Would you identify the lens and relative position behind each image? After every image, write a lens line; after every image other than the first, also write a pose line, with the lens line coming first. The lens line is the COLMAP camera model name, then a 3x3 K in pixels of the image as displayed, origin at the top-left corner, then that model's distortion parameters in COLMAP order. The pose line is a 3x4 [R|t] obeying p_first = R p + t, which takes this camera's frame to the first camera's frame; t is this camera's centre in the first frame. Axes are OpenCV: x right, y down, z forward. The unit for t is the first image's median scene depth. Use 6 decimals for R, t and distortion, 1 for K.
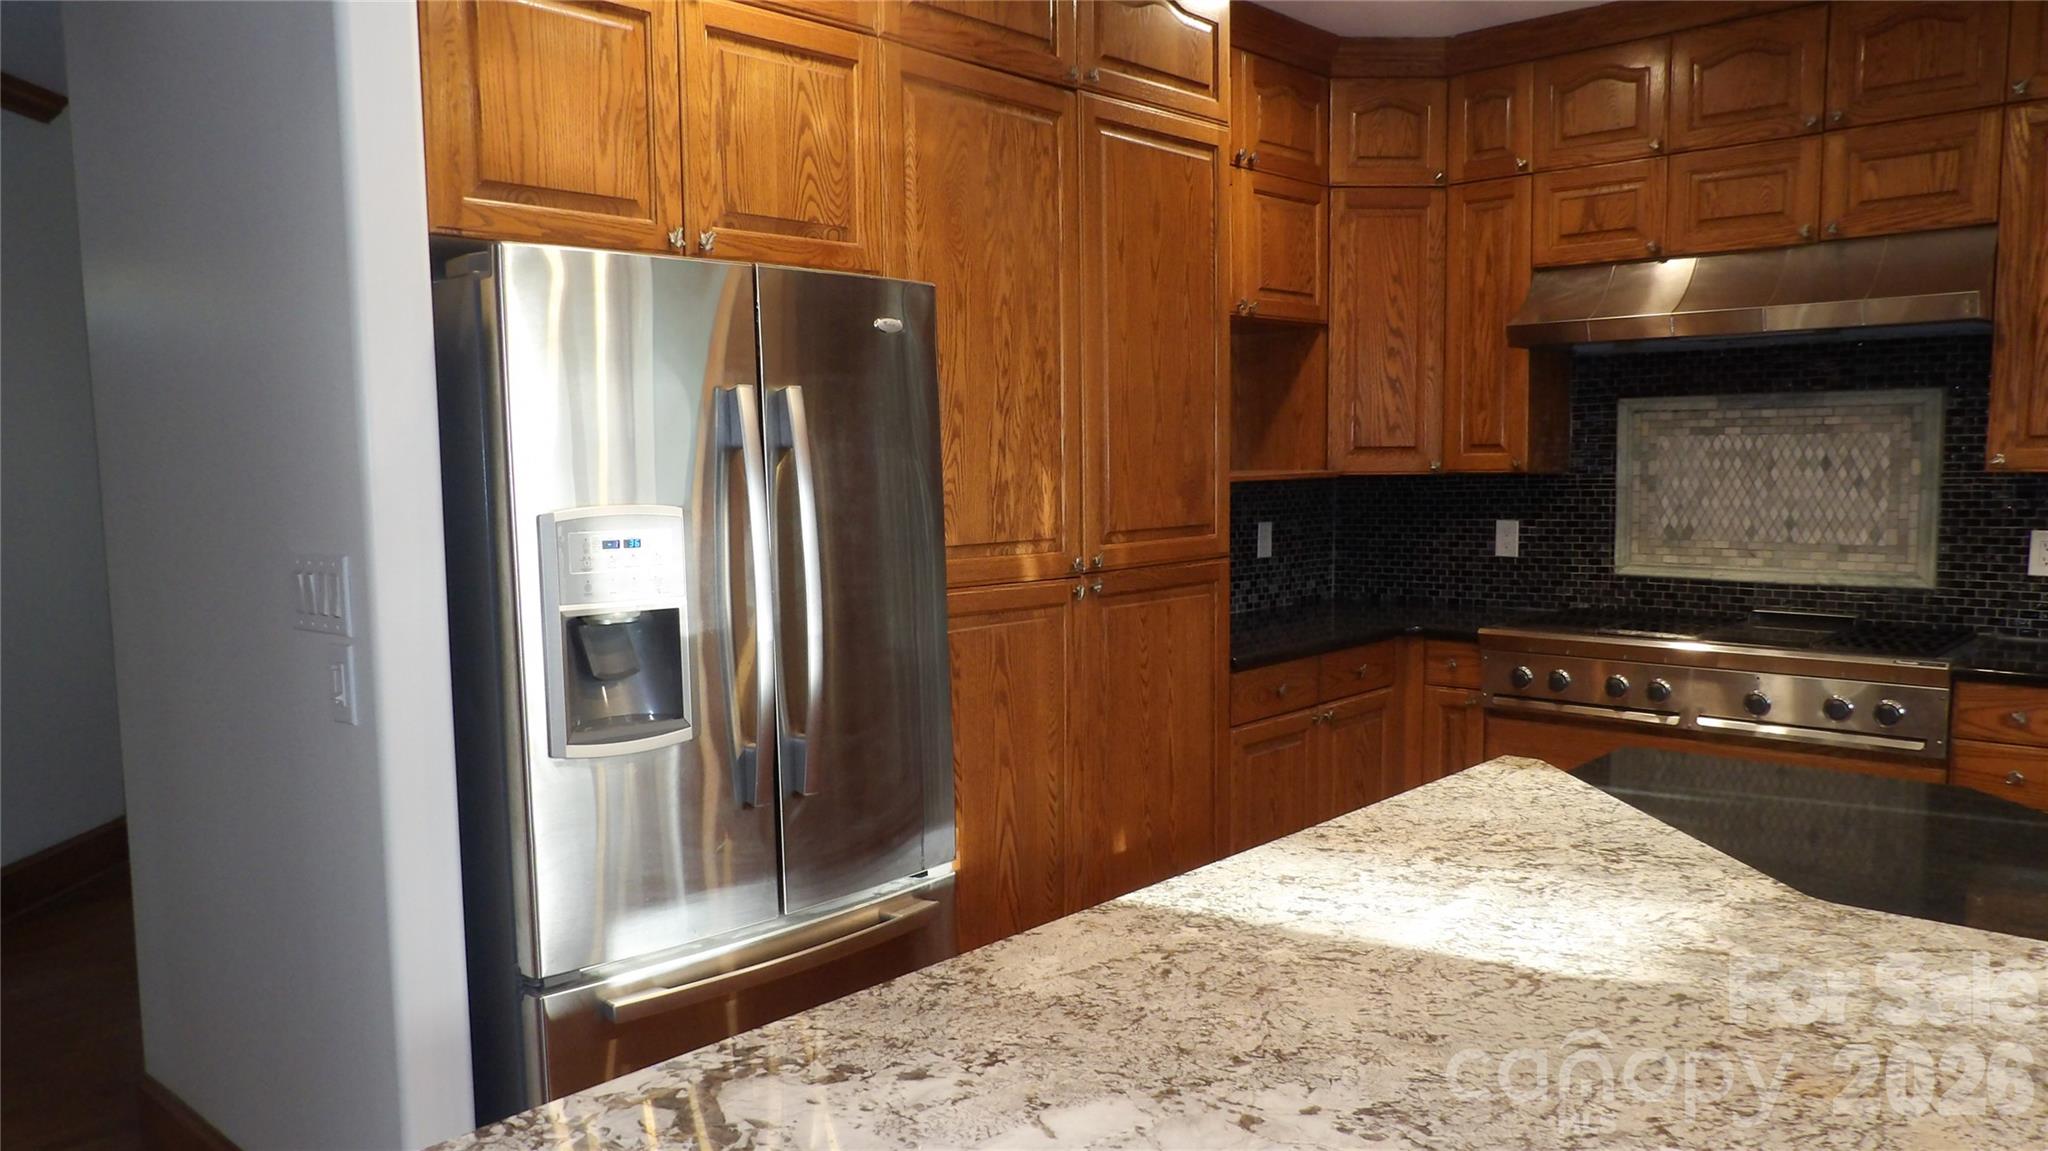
lens RADIAL K [[1477.2, 0, 1004.0], [0, 1477.2, 591.0], [0, 0, 1]] dist [-0.045235, 0.064908]
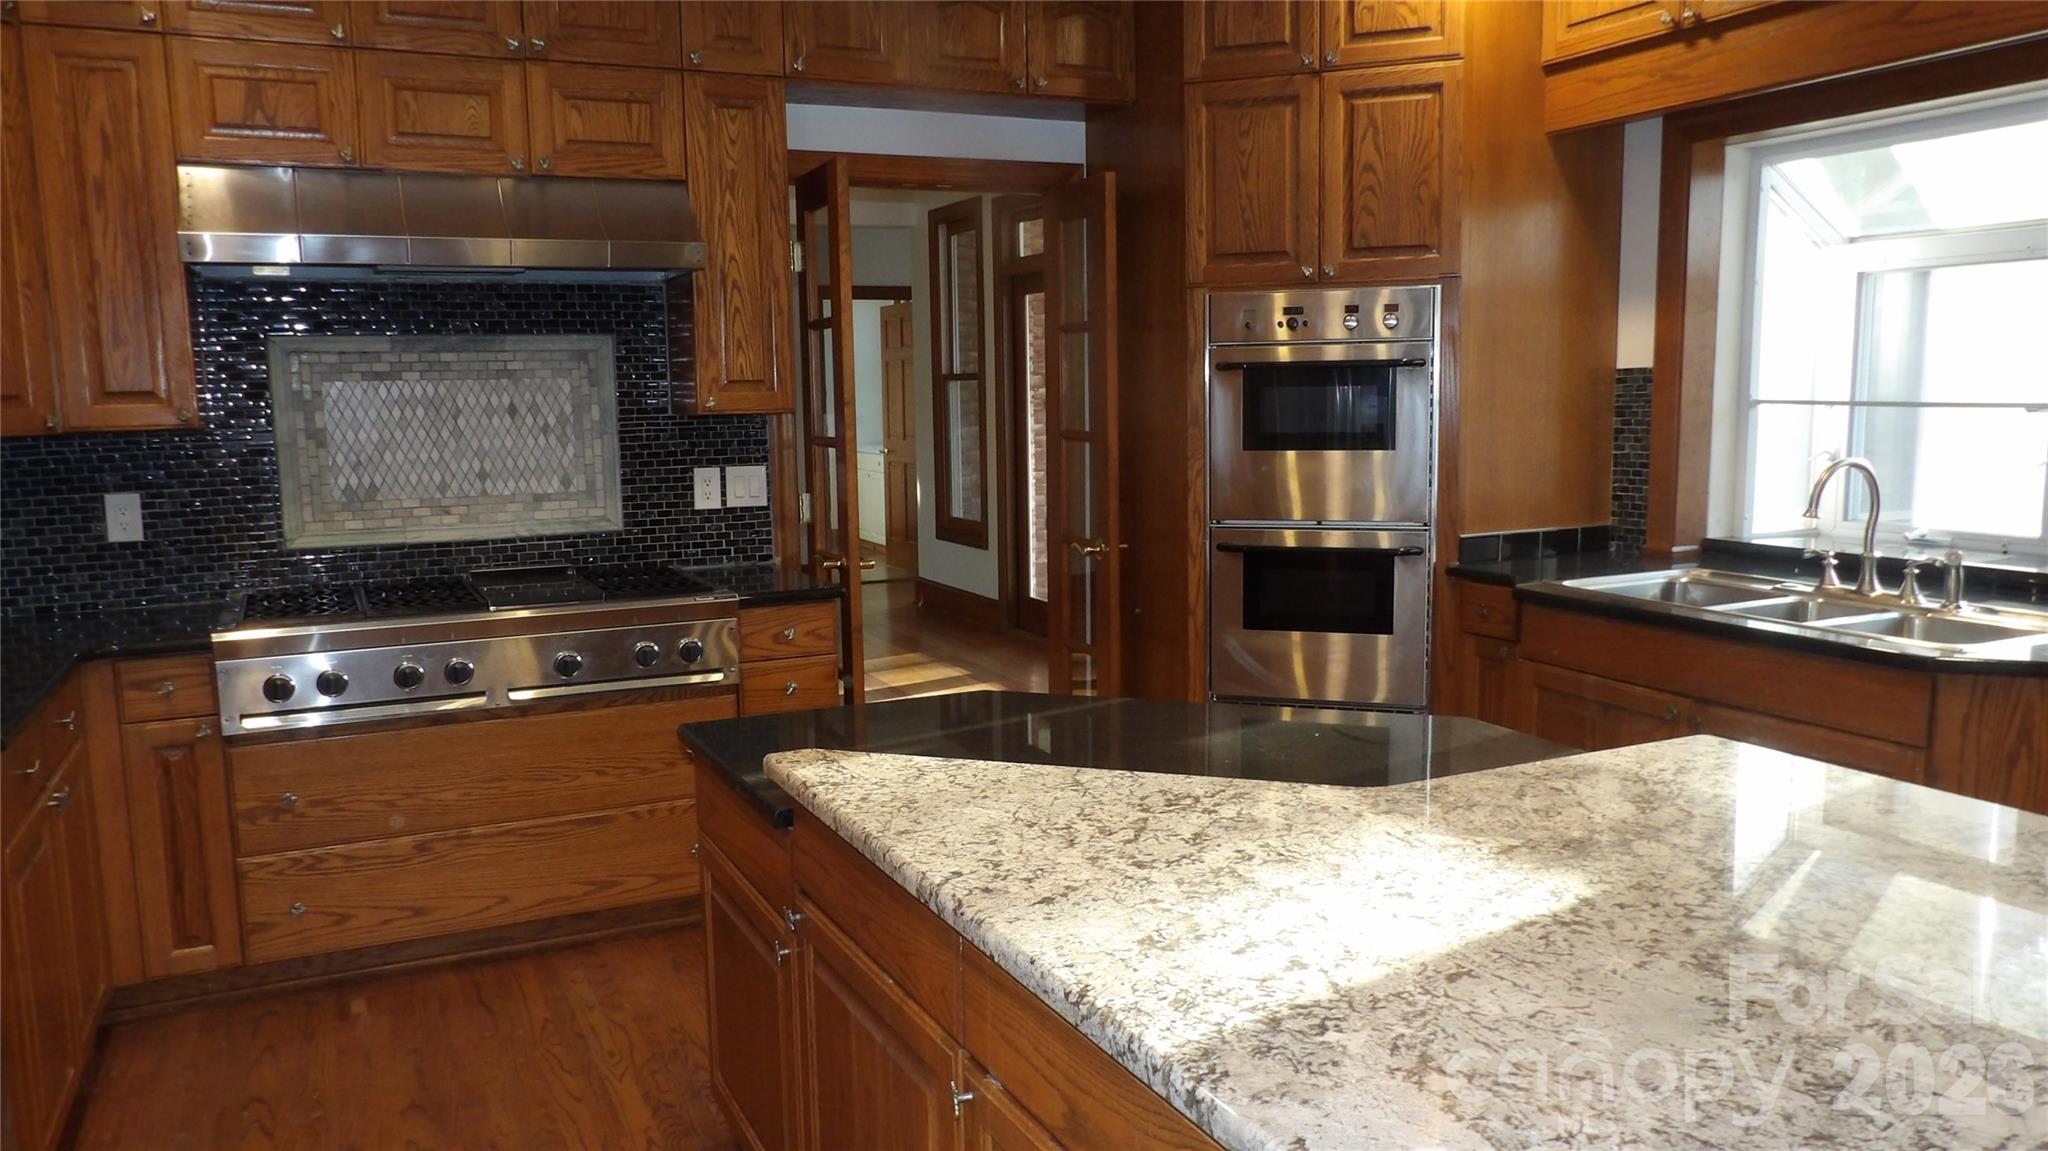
lens RADIAL K [[1477.2, 0, 1004.0], [0, 1477.2, 591.0], [0, 0, 1]] dist [-0.045235, 0.064908]
pose [[0.373231, -0.120919, 0.919825, -0.225886], [0.099070, 0.990995, 0.090076, -0.025252], [-0.922434, 0.057507, 0.381849, 0.349525]]
